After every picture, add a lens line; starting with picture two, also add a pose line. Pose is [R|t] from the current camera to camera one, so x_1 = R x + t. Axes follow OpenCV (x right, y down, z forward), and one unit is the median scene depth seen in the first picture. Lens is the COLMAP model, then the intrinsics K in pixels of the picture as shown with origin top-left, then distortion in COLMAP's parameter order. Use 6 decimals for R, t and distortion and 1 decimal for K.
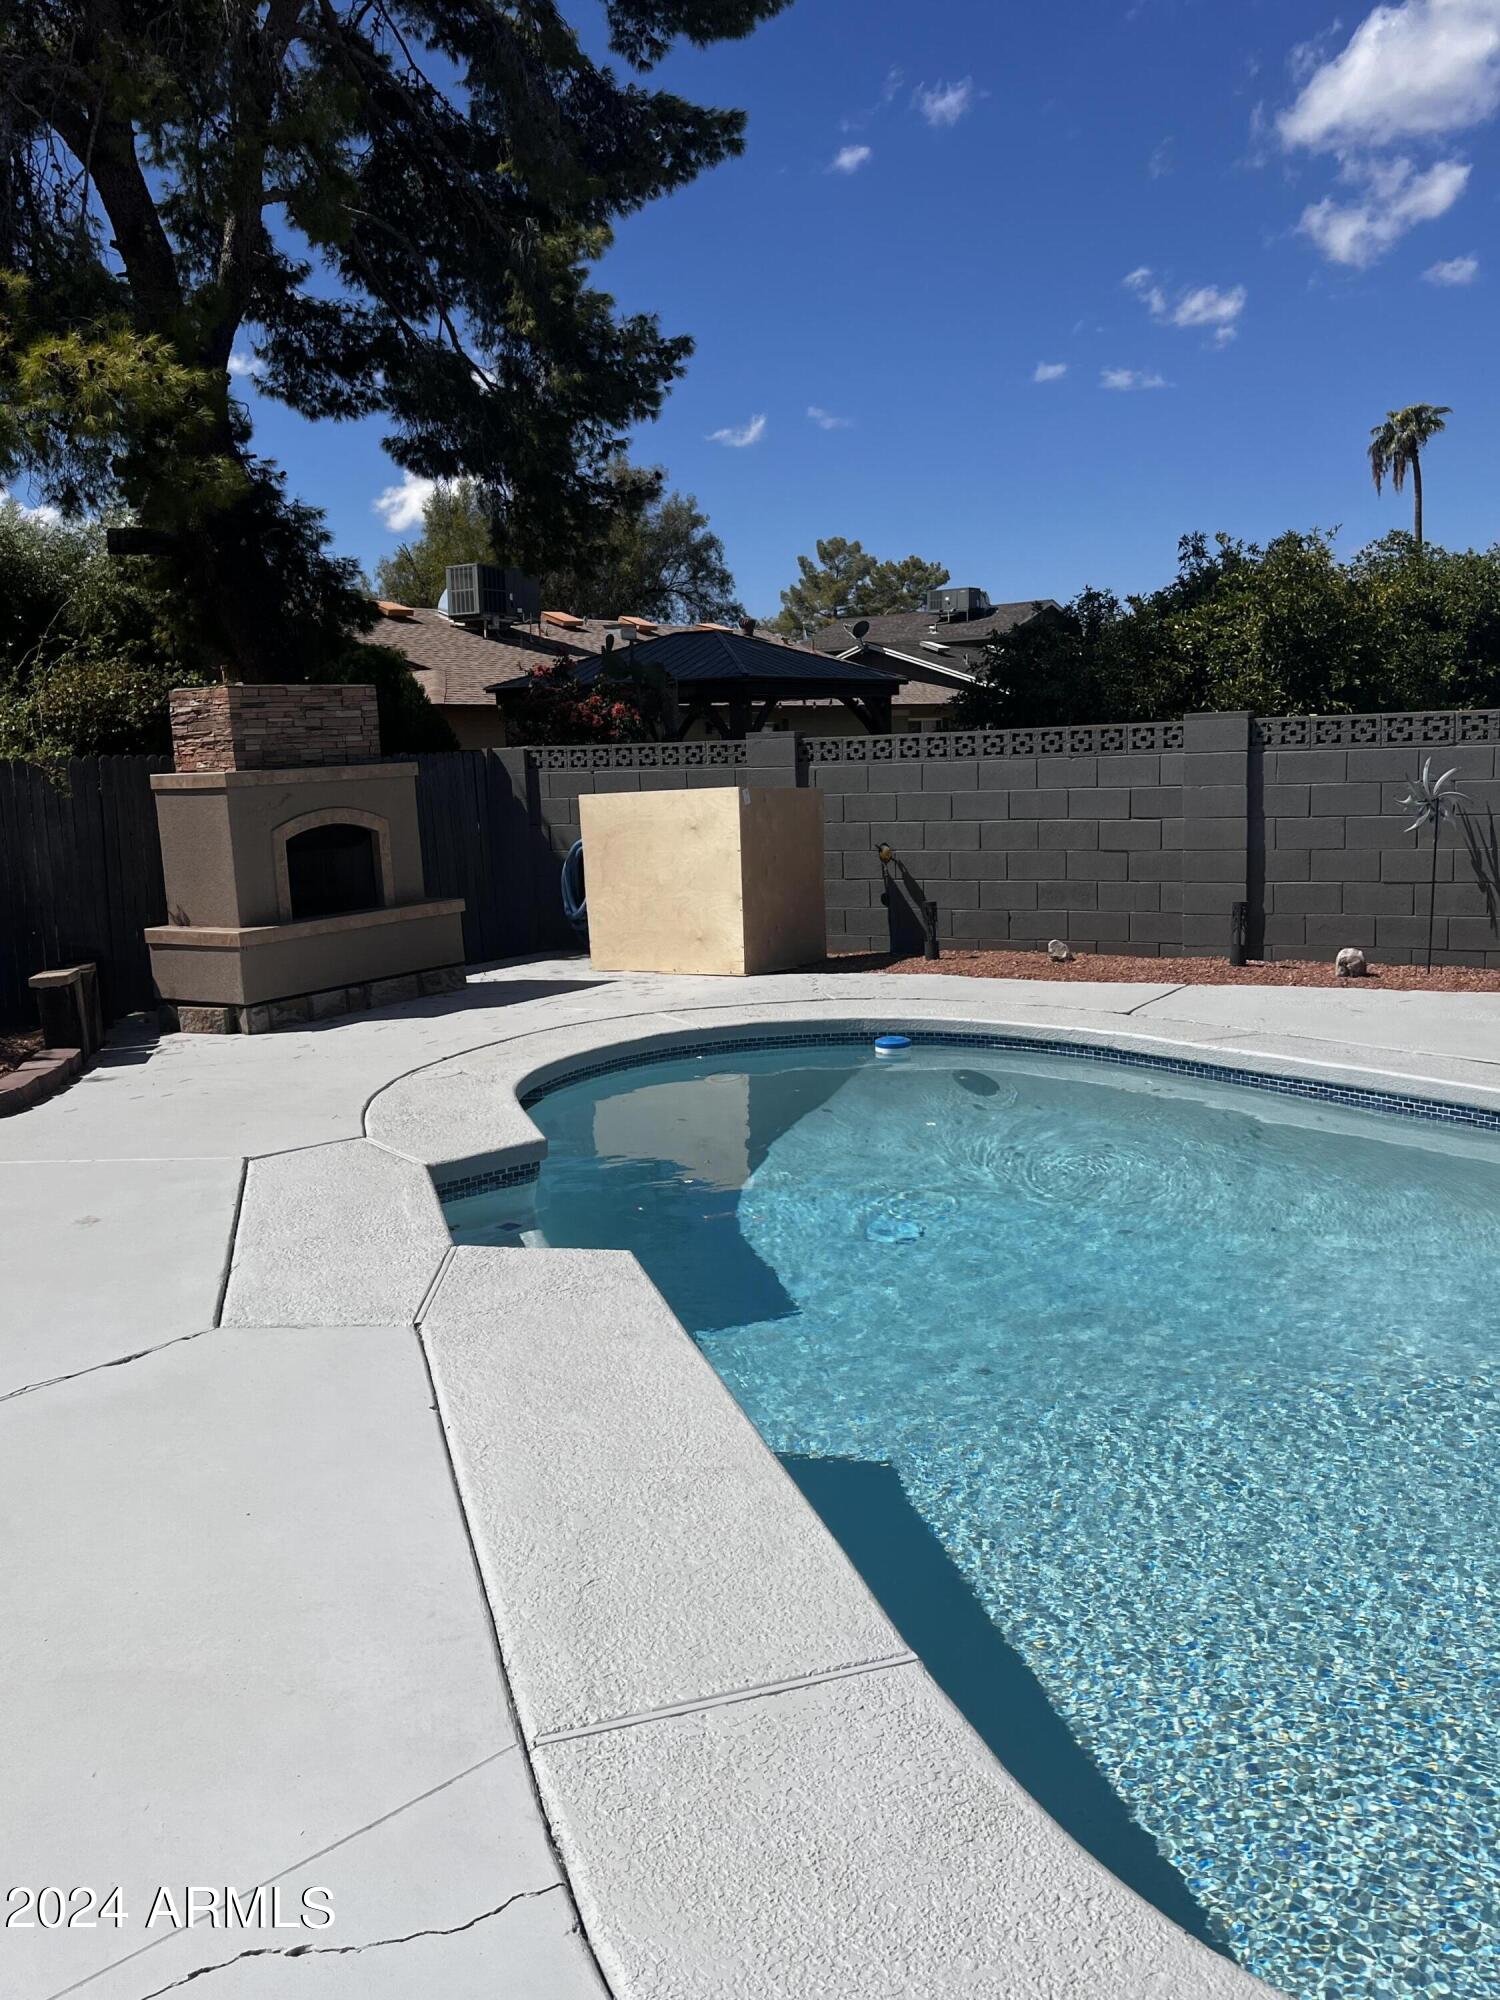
lens RADIAL K [[1677.9, 0, 750.4], [0, 1677.9, 1000.9], [0, 0, 1]] dist [0.025046, -0.042866]
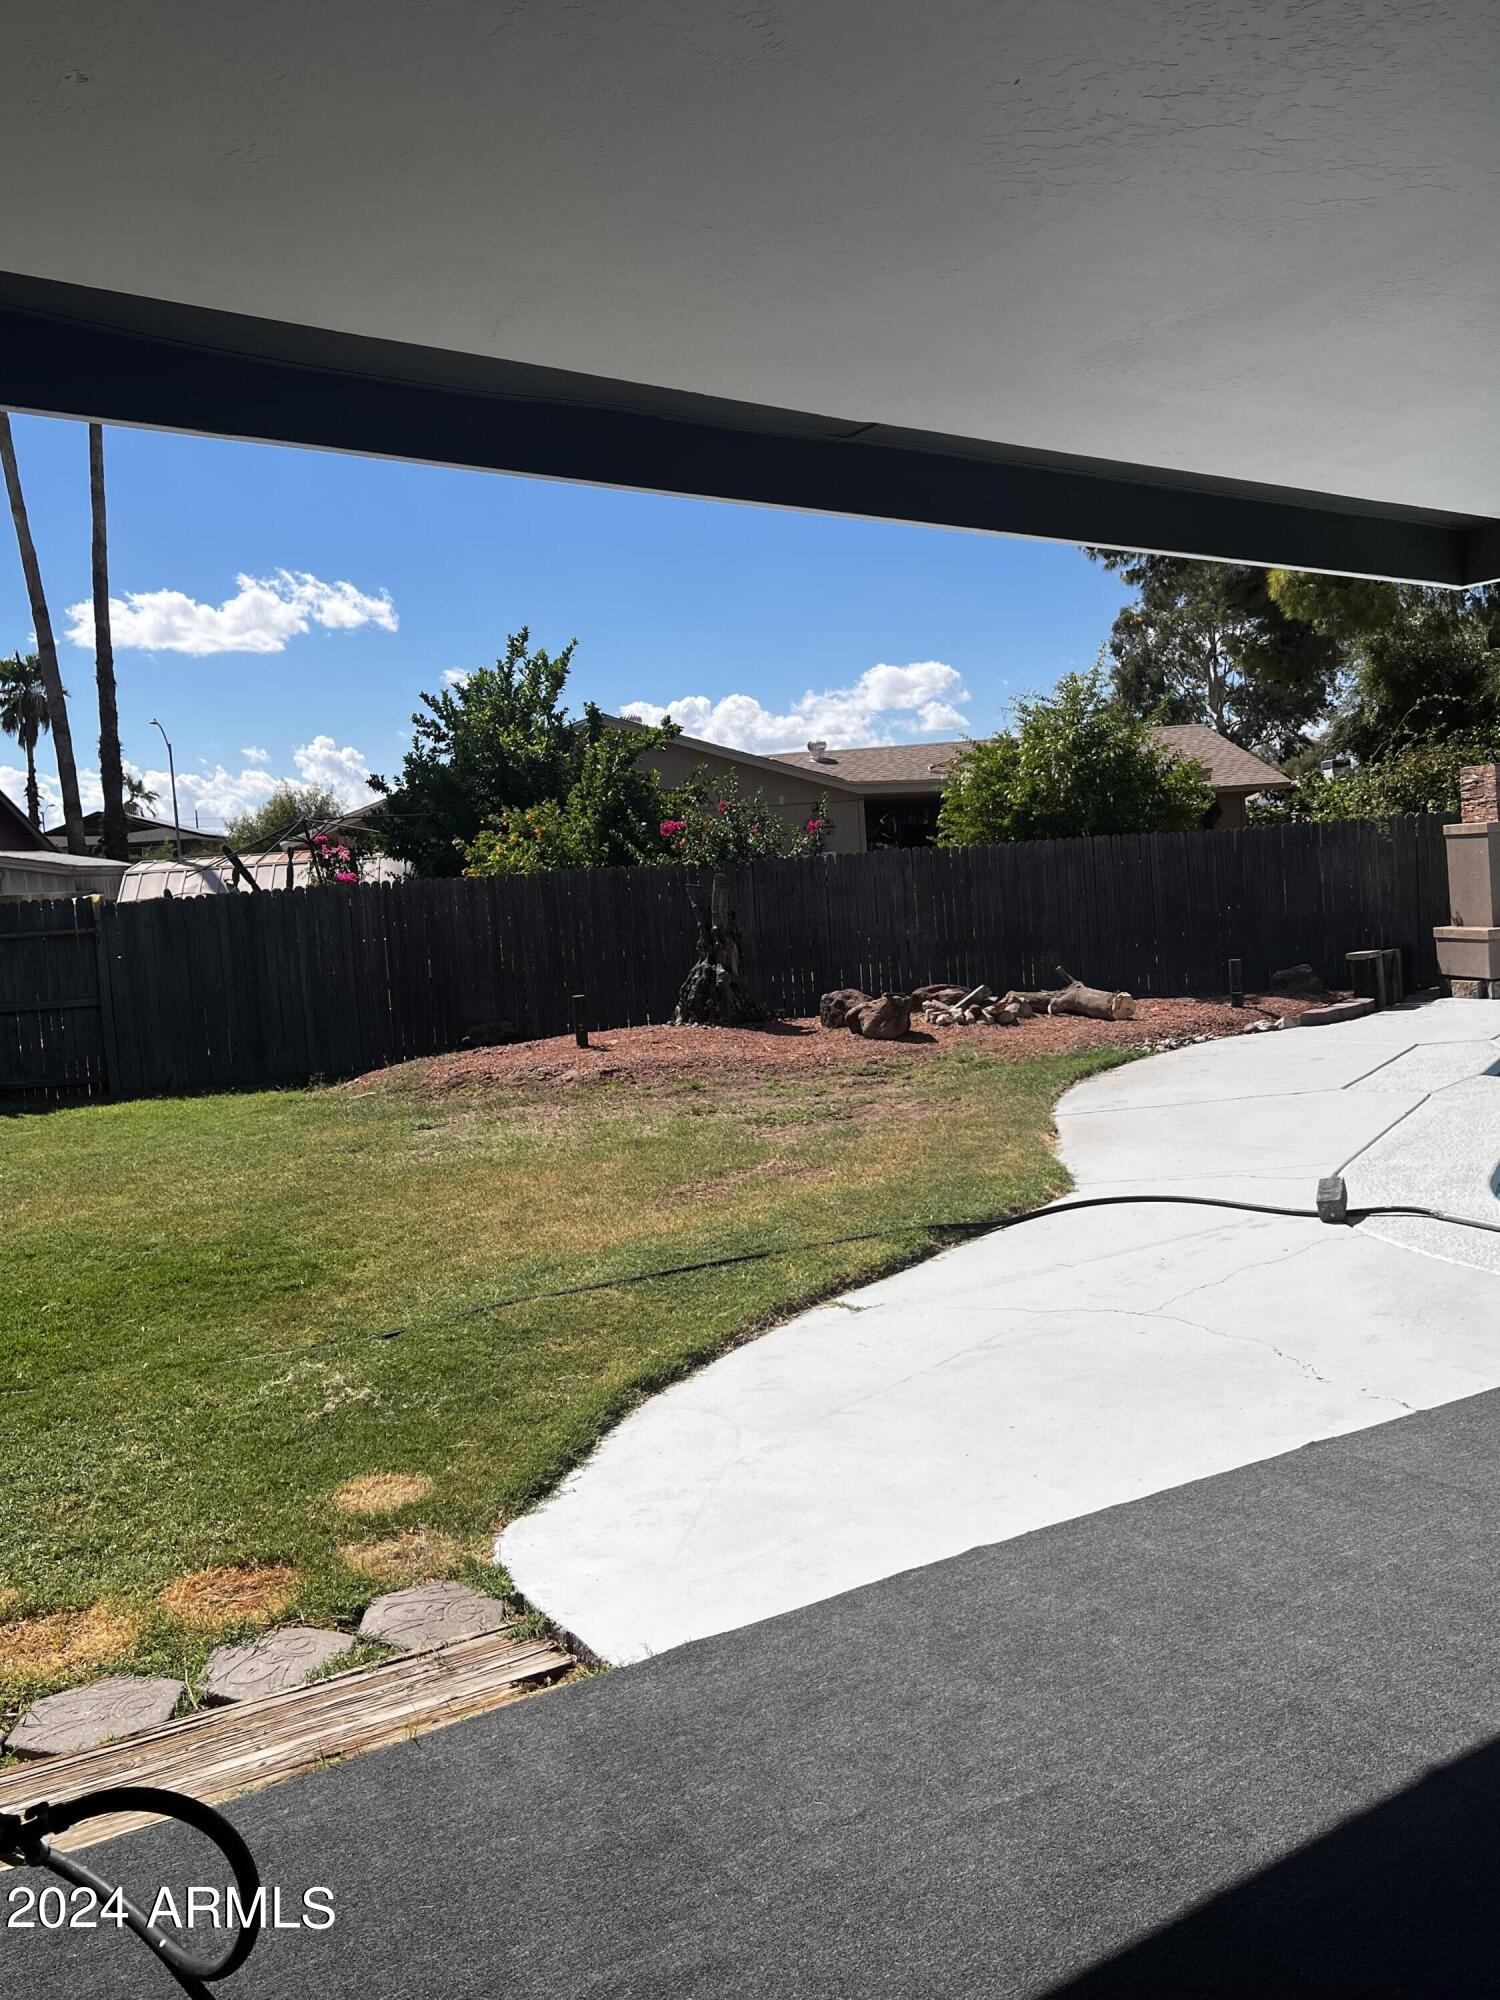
lens RADIAL K [[1677.9, 0, 750.1], [0, 1677.9, 999.8], [0, 0, 1]] dist [0.025046, -0.042866]
pose [[0.668091, 0.046075, -0.742652, 0.352577], [-0.059362, 0.998200, 0.008527, 0.045054], [0.741708, 0.038388, 0.669624, -0.459064]]
